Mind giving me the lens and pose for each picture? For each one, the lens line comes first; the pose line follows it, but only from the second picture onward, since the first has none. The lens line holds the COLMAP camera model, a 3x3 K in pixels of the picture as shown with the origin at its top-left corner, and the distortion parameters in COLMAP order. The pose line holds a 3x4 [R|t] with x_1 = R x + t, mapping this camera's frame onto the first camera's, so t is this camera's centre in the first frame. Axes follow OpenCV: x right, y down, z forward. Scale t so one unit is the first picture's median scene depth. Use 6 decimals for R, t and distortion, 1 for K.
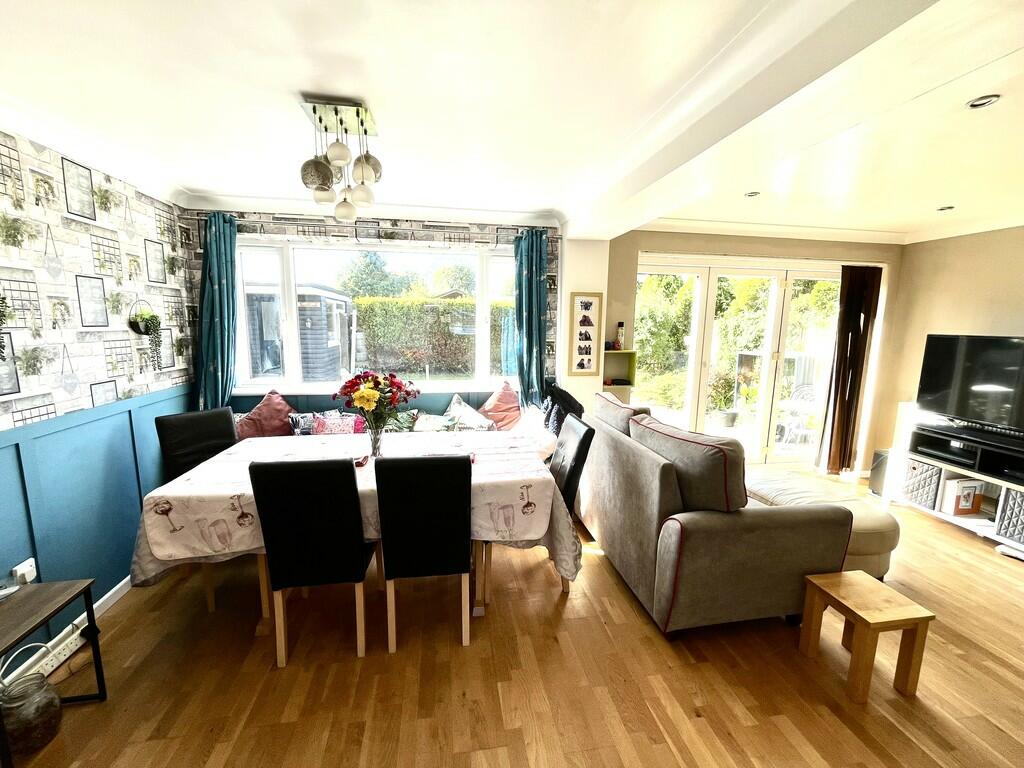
lens RADIAL K [[415.7, 0, 508.1], [0, 415.7, 387.2], [0, 0, 1]] dist [-0.003542, -0.000422]
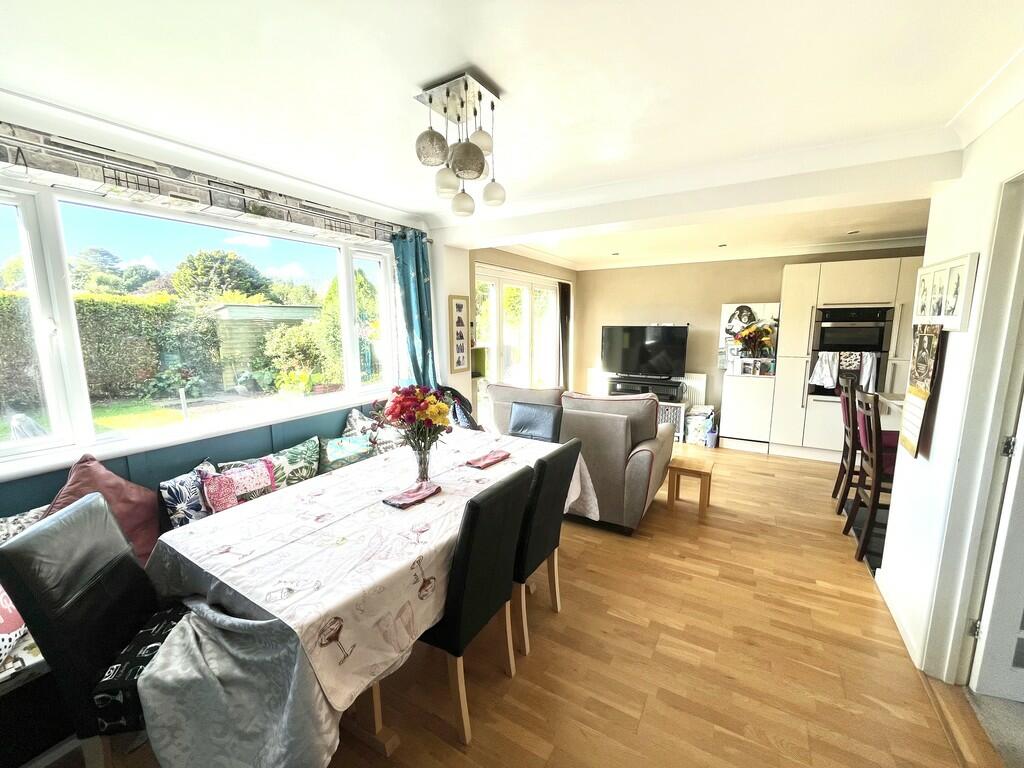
lens RADIAL K [[415.7, 0, 508.8], [0, 415.7, 387.1], [0, 0, 1]] dist [-0.003542, -0.000422]
pose [[0.647507, -0.134563, 0.750085, -0.586777], [0.133220, 0.989117, 0.062443, -0.041418], [-0.750325, 0.059494, 0.658387, 0.199855]]
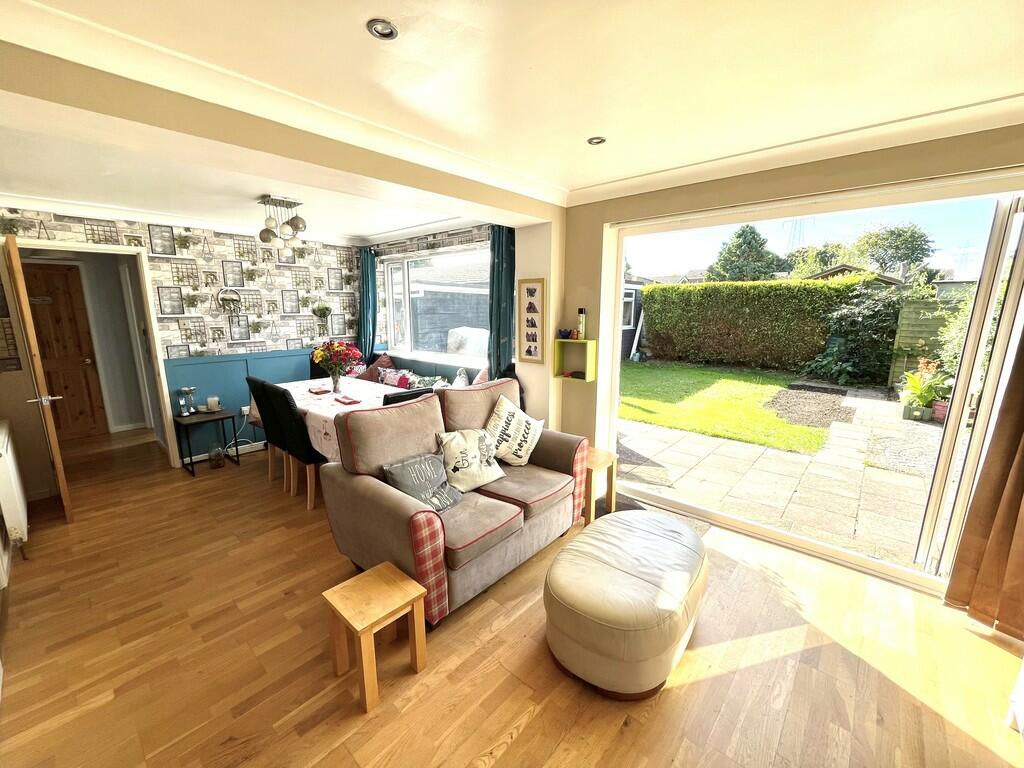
lens RADIAL K [[415.7, 0, 506.5], [0, 415.7, 386.8], [0, 0, 1]] dist [-0.003542, -0.000422]
pose [[0.621680, 0.136848, -0.771224, 0.968492], [-0.113259, 0.989977, 0.084366, -0.050281], [0.775039, 0.034899, 0.630949, 0.341893]]
